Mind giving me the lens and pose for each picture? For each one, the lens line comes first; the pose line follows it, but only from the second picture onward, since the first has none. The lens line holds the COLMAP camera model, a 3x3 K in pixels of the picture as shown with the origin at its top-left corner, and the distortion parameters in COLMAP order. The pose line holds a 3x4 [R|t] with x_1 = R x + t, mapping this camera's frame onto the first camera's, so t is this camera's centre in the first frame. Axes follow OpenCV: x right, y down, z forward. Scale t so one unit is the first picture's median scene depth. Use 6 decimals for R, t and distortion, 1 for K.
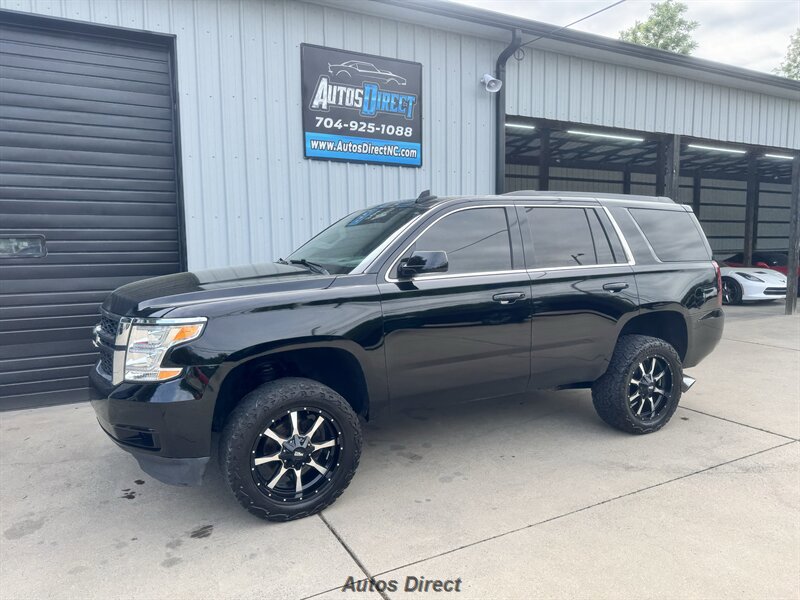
lens RADIAL K [[562.8, 0, 405.3], [0, 562.8, 313.2], [0, 0, 1]] dist [0.034036, -0.038270]
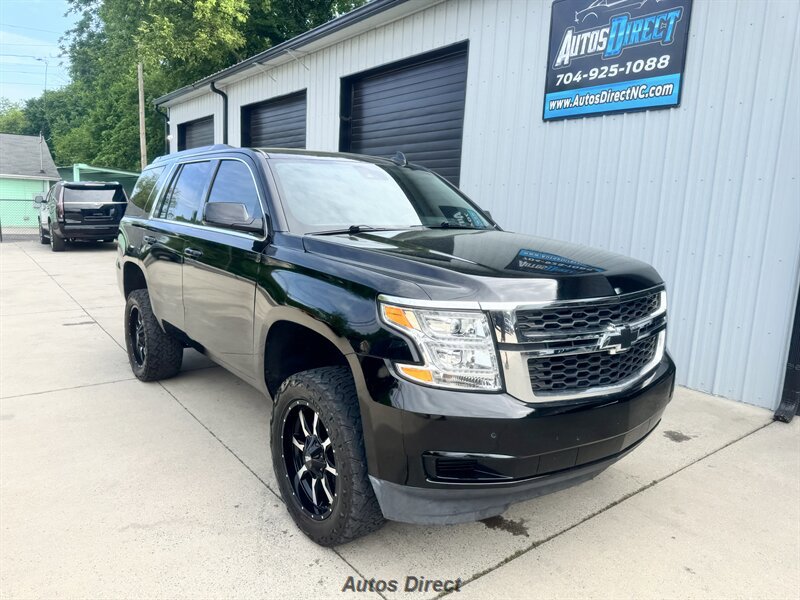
lens RADIAL K [[562.8, 0, 402.5], [0, 562.8, 292.8], [0, 0, 1]] dist [0.034036, -0.038270]
pose [[0.156277, 0.166993, -0.973494, 0.777828], [-0.152907, 0.977812, 0.143187, -0.083095], [0.975806, 0.126477, 0.178344, 0.607352]]
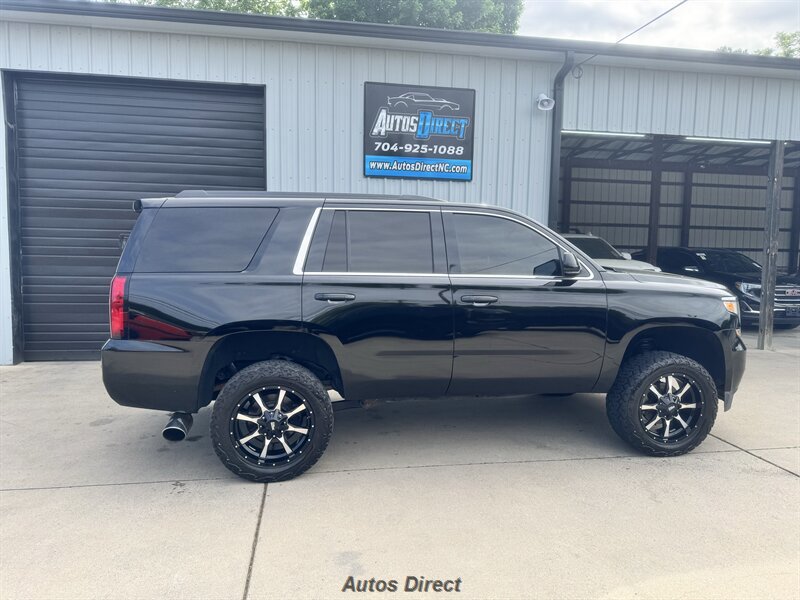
lens RADIAL K [[562.8, 0, 396.4], [0, 562.8, 313.0], [0, 0, 1]] dist [0.034036, -0.038270]
pose [[0.943929, 0.059569, -0.324731, 0.290711], [-0.063394, 0.997988, -0.001200, 0.013917], [0.324006, 0.021719, 0.945806, -0.111650]]
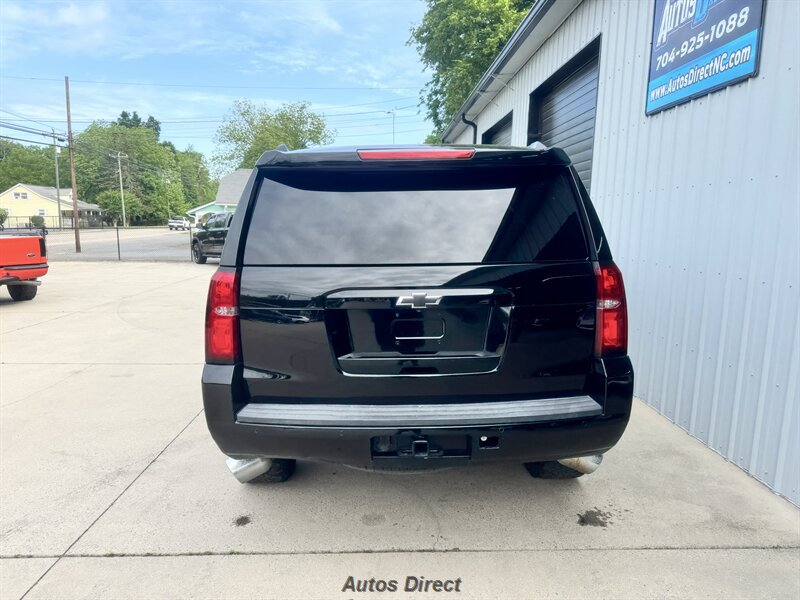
lens RADIAL K [[562.8, 0, 395.3], [0, 562.8, 300.8], [0, 0, 1]] dist [0.034036, -0.038270]
pose [[-0.454291, 0.133365, -0.880814, 0.711804], [-0.109487, 0.972877, 0.203774, -0.140819], [0.884099, 0.189011, -0.427368, 1.054189]]
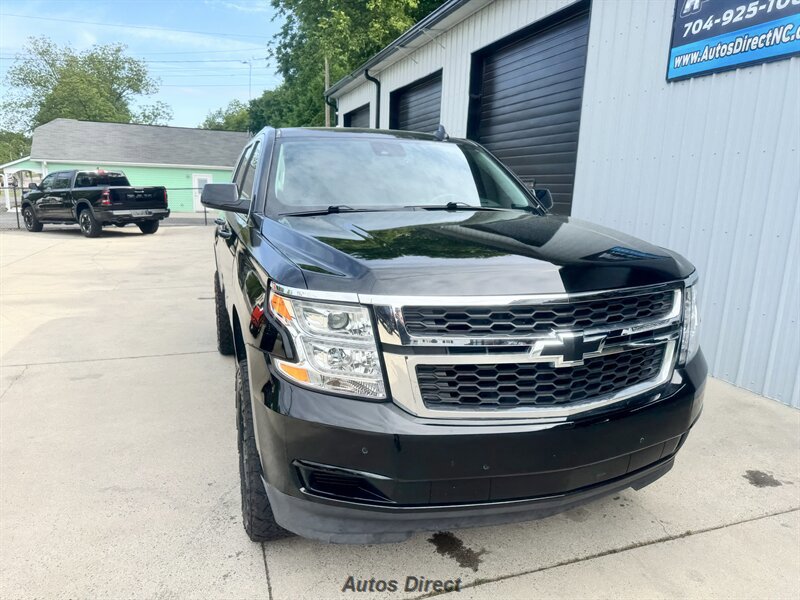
lens RADIAL K [[562.8, 0, 404.9], [0, 562.8, 302.5], [0, 0, 1]] dist [0.034036, -0.038270]
pose [[-0.166970, 0.206699, -0.964052, 0.731034], [-0.135521, 0.963687, 0.230092, -0.100986], [0.976604, 0.169068, -0.132894, 0.773052]]
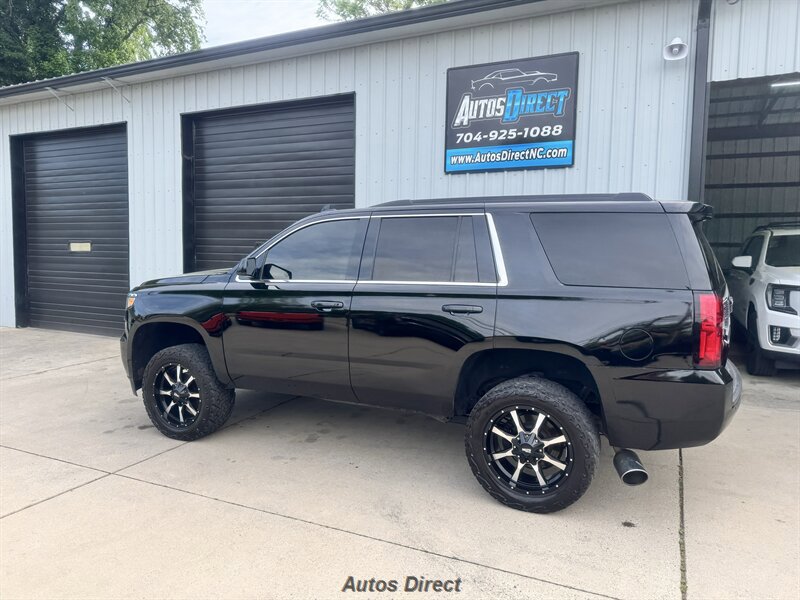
lens RADIAL K [[562.8, 0, 398.1], [0, 562.8, 302.3], [0, 0, 1]] dist [0.034036, -0.038270]
pose [[0.585010, 0.089544, -0.806068, 0.657278], [-0.109170, 0.993535, 0.031138, -0.048783], [0.803645, 0.069783, 0.591003, 0.291040]]
